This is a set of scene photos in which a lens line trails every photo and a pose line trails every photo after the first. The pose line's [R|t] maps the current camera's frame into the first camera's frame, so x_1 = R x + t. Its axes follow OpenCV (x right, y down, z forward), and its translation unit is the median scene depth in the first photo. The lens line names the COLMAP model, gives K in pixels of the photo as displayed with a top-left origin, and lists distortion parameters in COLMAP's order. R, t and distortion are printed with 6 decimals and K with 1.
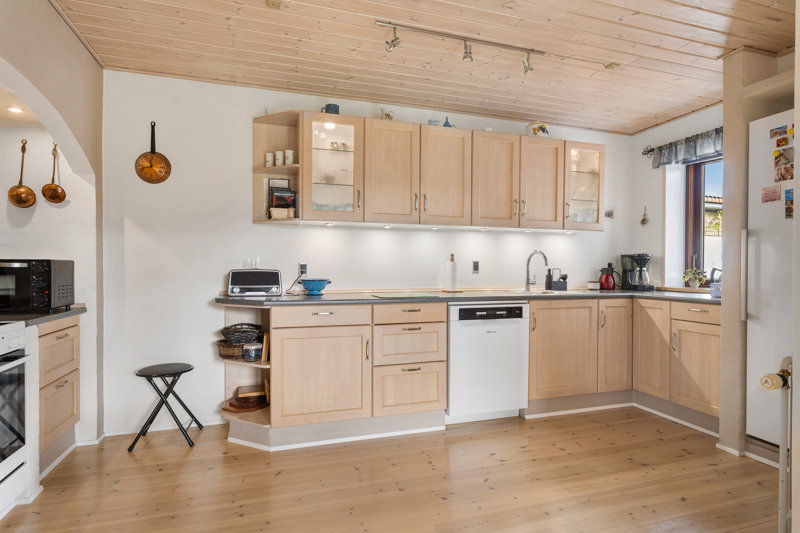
lens RADIAL K [[421.1, 0, 402.2], [0, 421.1, 270.1], [0, 0, 1]] dist [-0.010844, 0.003468]
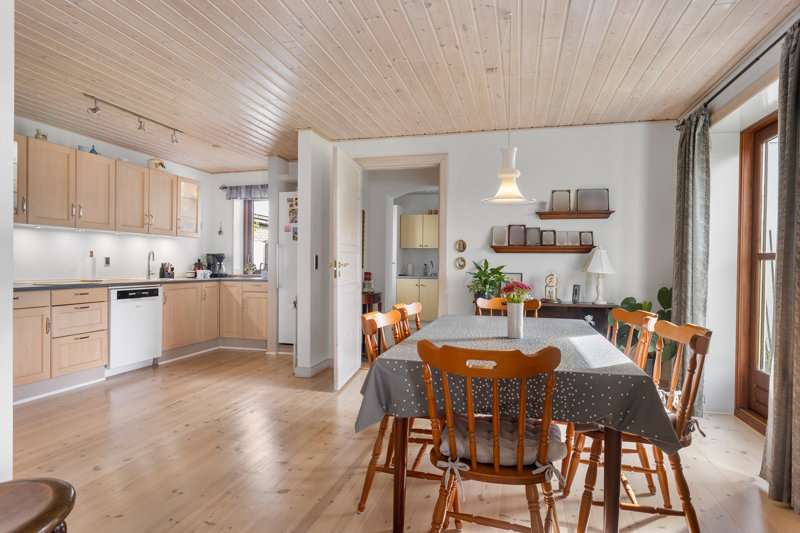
lens RADIAL K [[437.5, 0, 401.4], [0, 437.5, 268.2], [0, 0, 1]] dist [-0.001762, 0.003656]
pose [[0.535081, -0.007392, 0.844768, -0.505852], [-0.000238, 0.999960, 0.008900, 0.001148], [-0.844801, -0.004964, 0.535058, -0.500278]]
